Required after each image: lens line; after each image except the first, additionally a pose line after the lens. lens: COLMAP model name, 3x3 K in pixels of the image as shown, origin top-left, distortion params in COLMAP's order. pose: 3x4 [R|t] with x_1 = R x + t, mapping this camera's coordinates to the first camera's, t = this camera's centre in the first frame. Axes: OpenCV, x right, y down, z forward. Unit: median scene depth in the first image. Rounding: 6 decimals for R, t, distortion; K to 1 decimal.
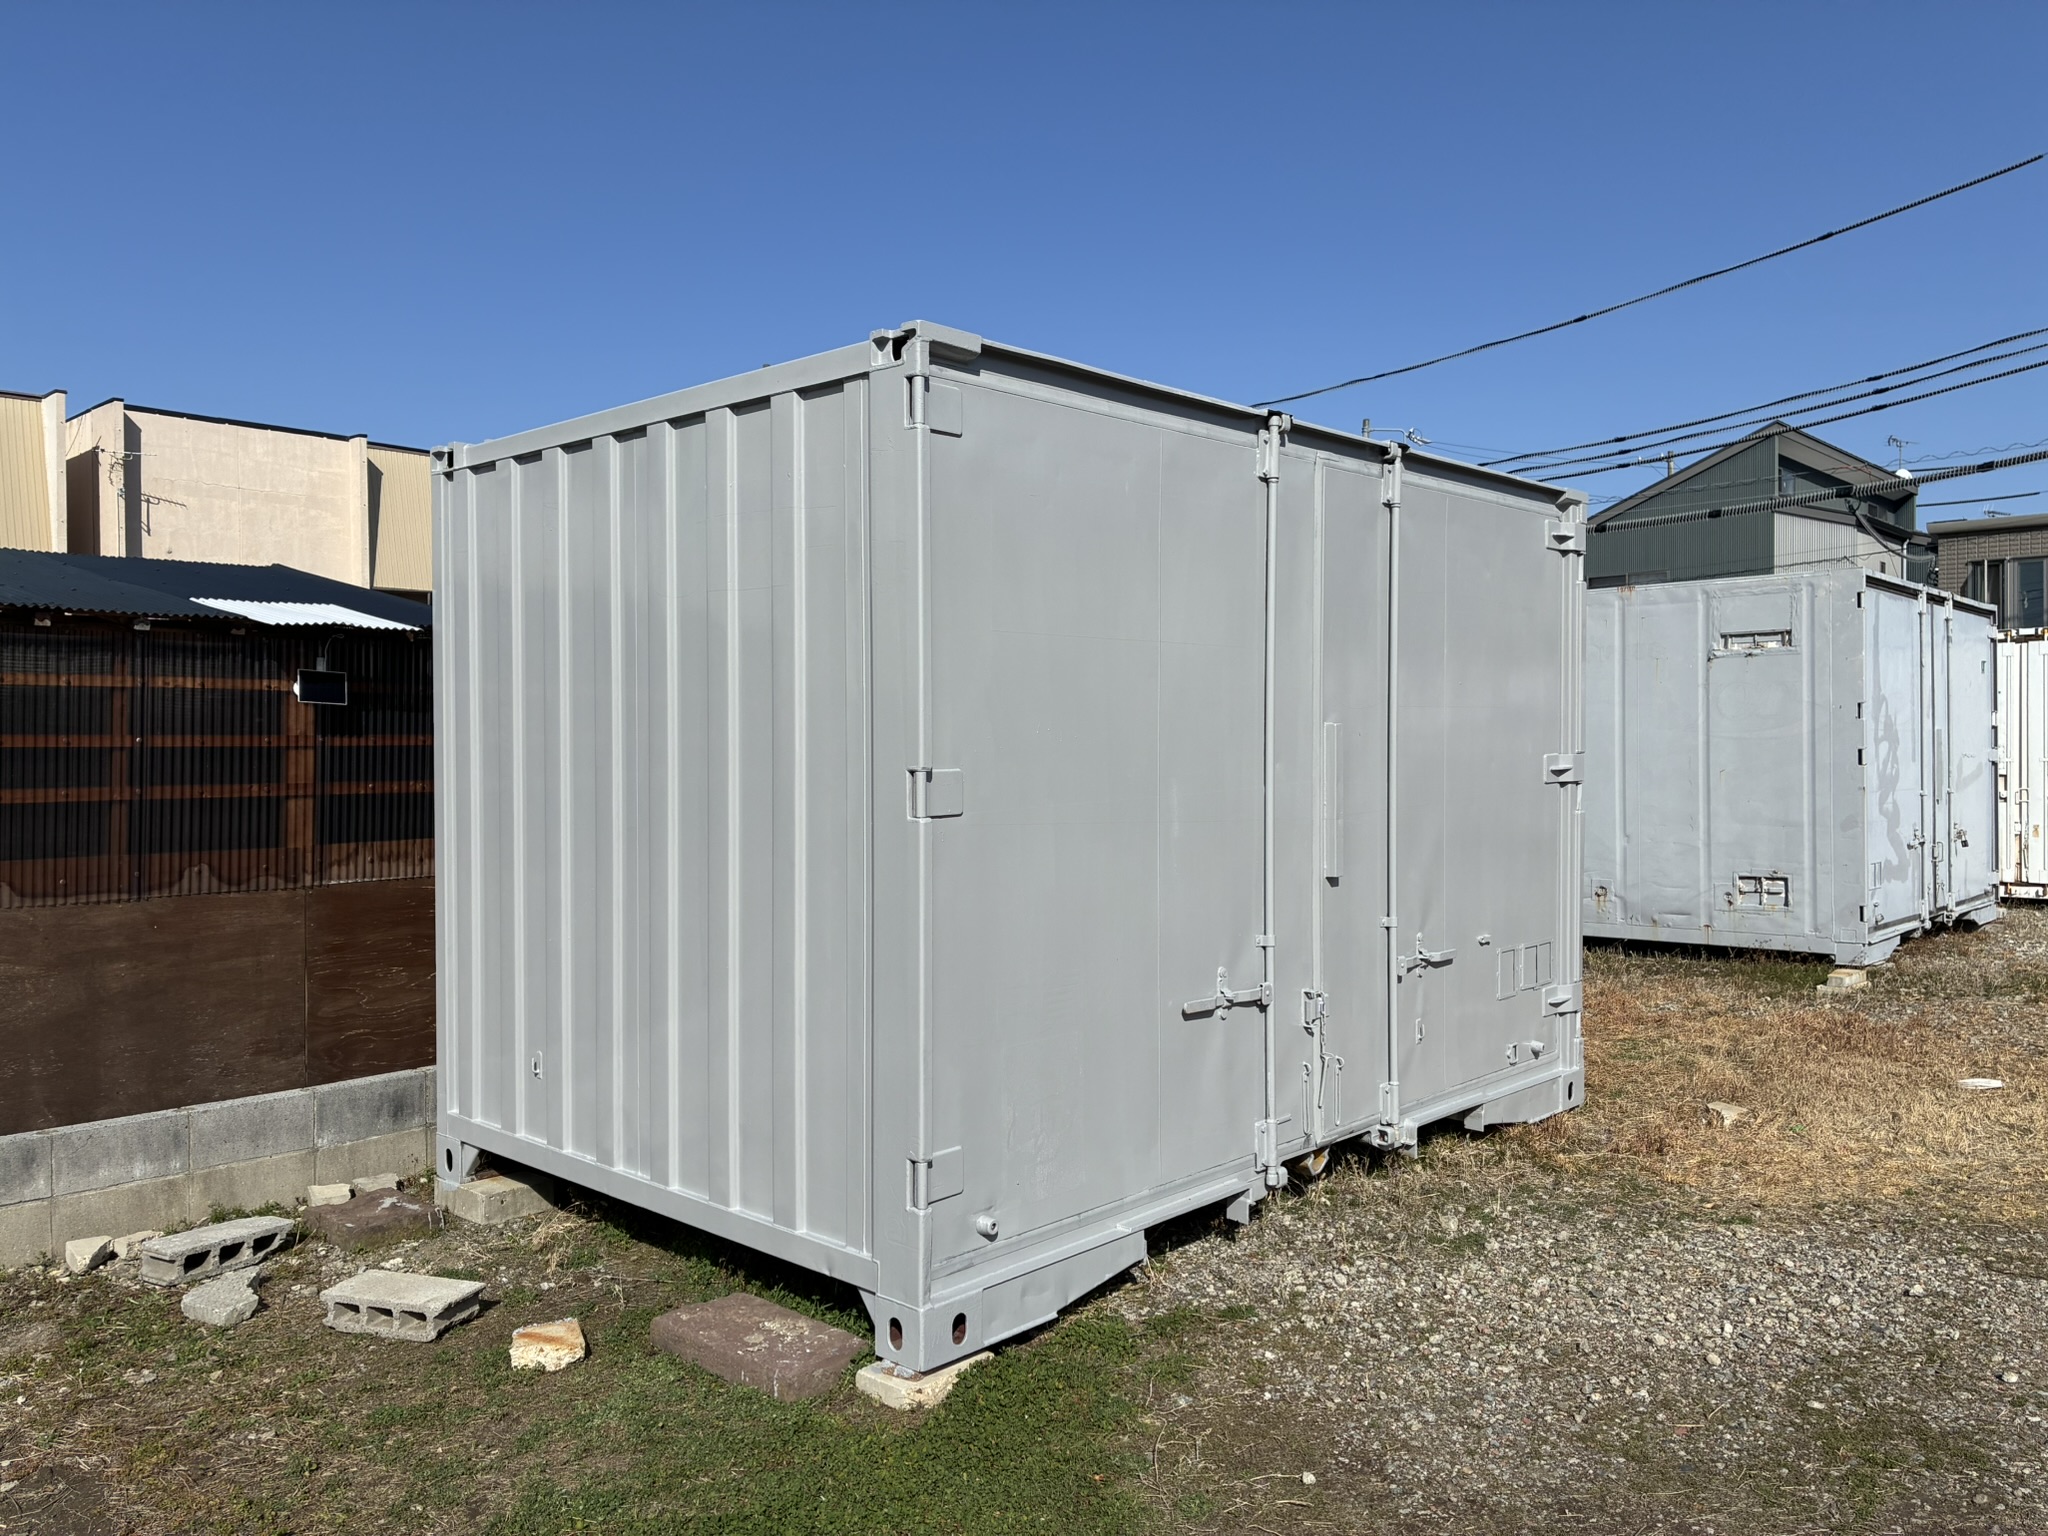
lens RADIAL K [[1560.4, 0, 1019.5], [0, 1560.4, 765.8], [0, 0, 1]] dist [0.039826, -0.045291]
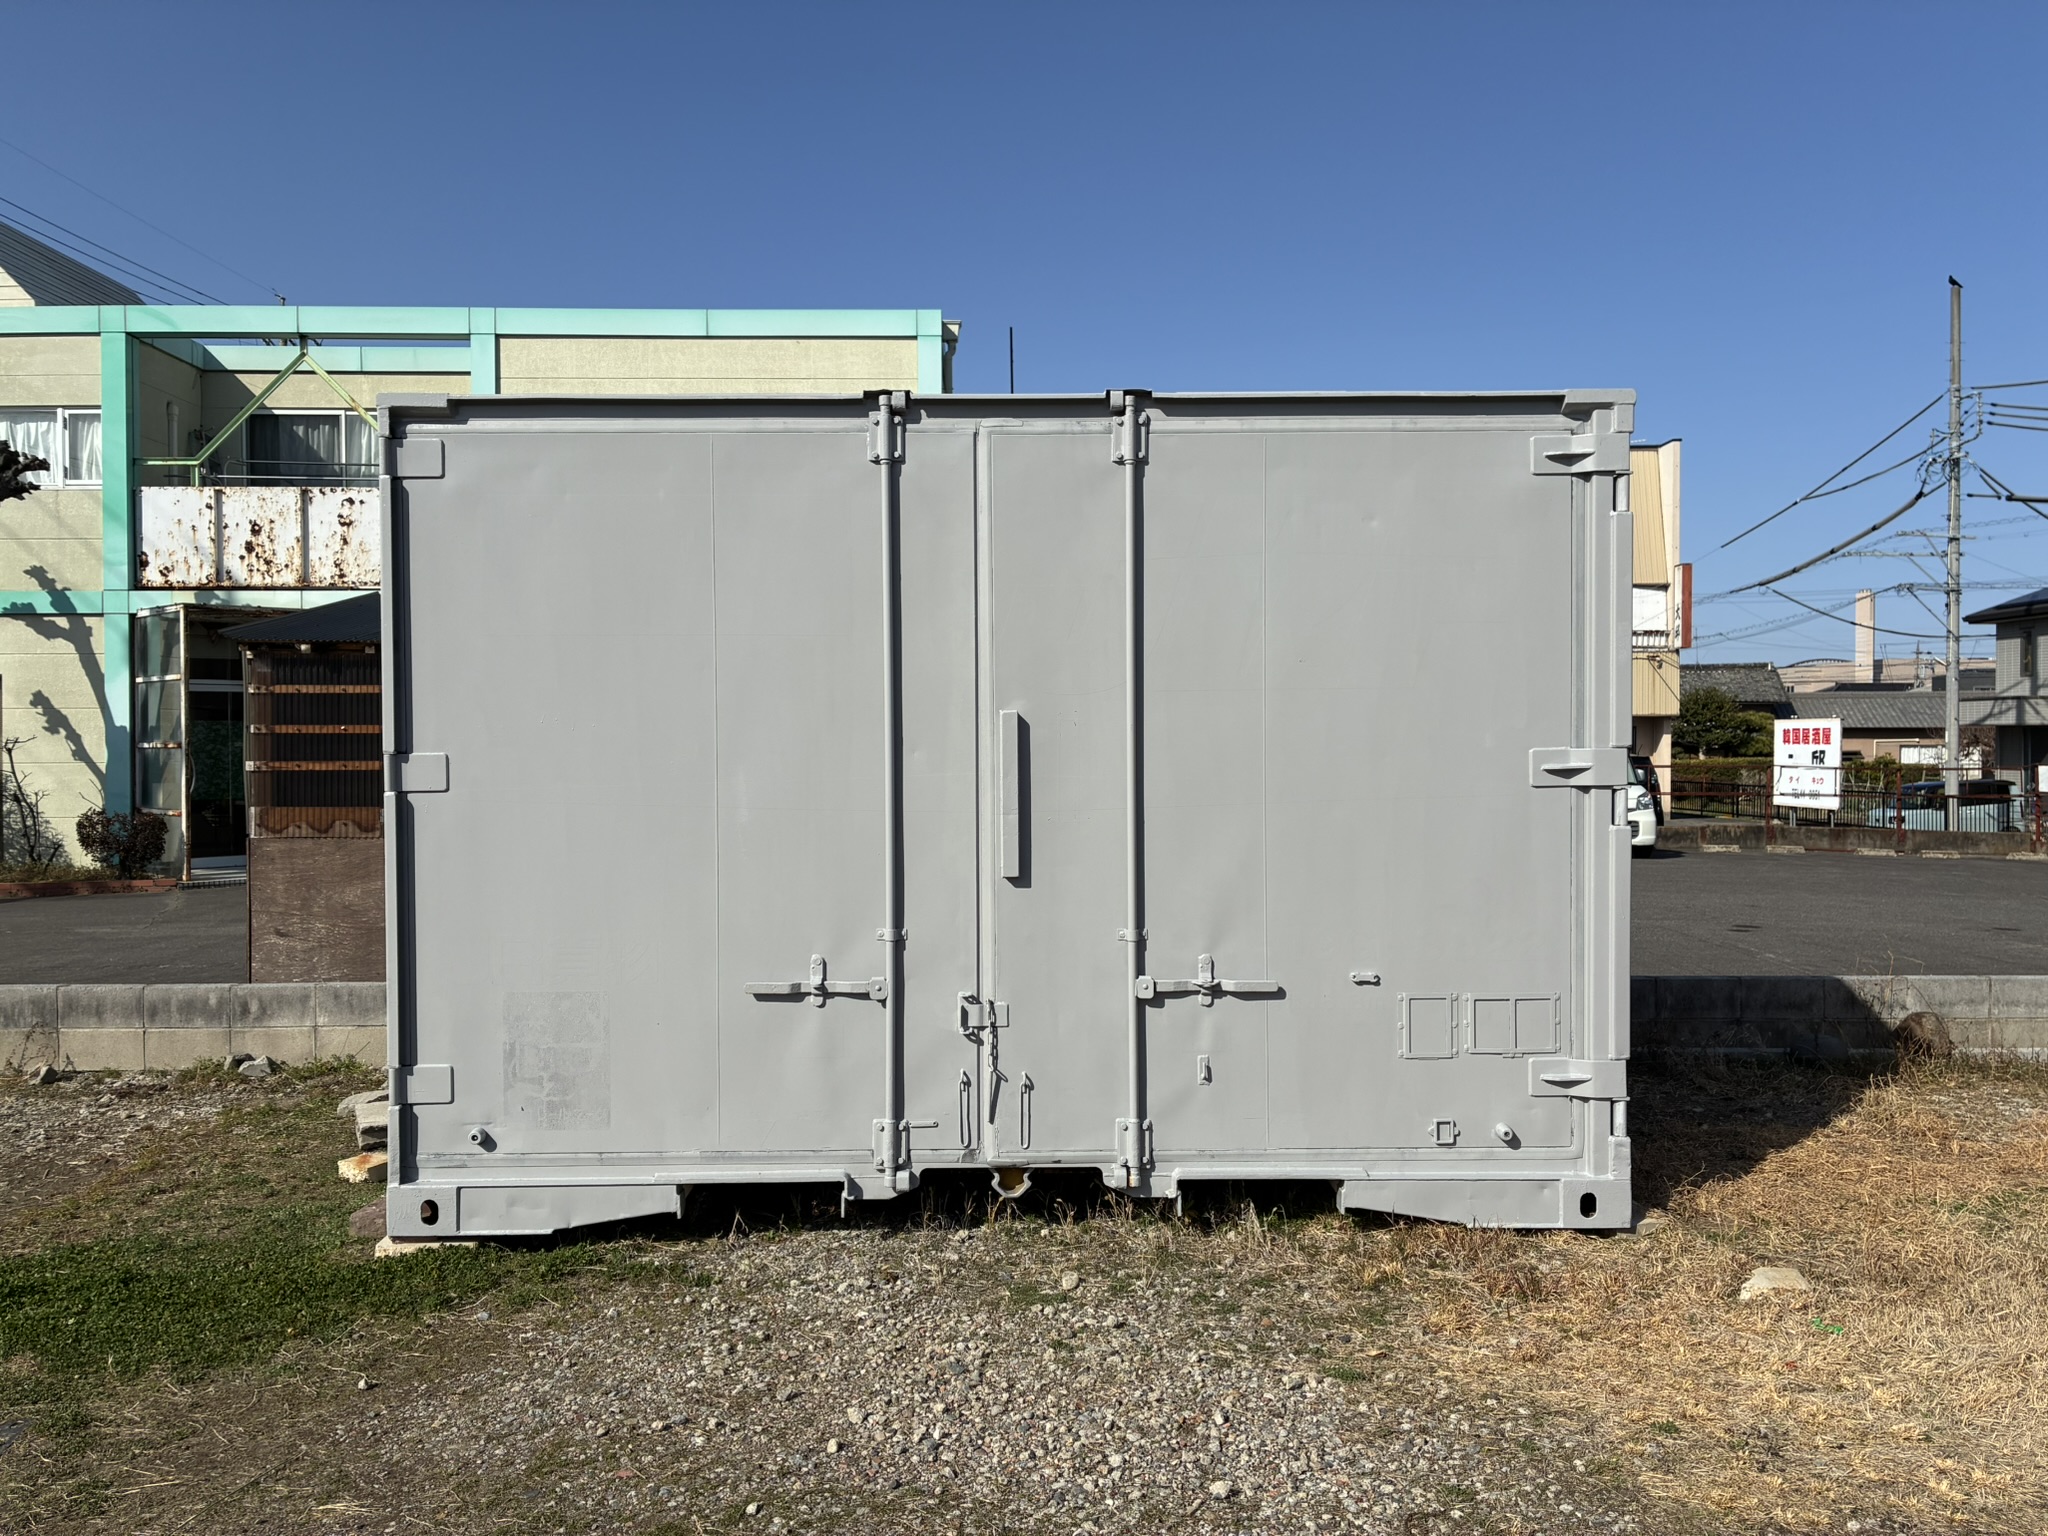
lens RADIAL K [[1560.4, 0, 1026.1], [0, 1560.4, 755.7], [0, 0, 1]] dist [0.039826, -0.045291]
pose [[0.689959, 0.015635, -0.723680, 0.780930], [-0.012857, 0.999874, 0.009344, -0.008612], [0.723735, 0.002858, 0.690072, 0.331141]]
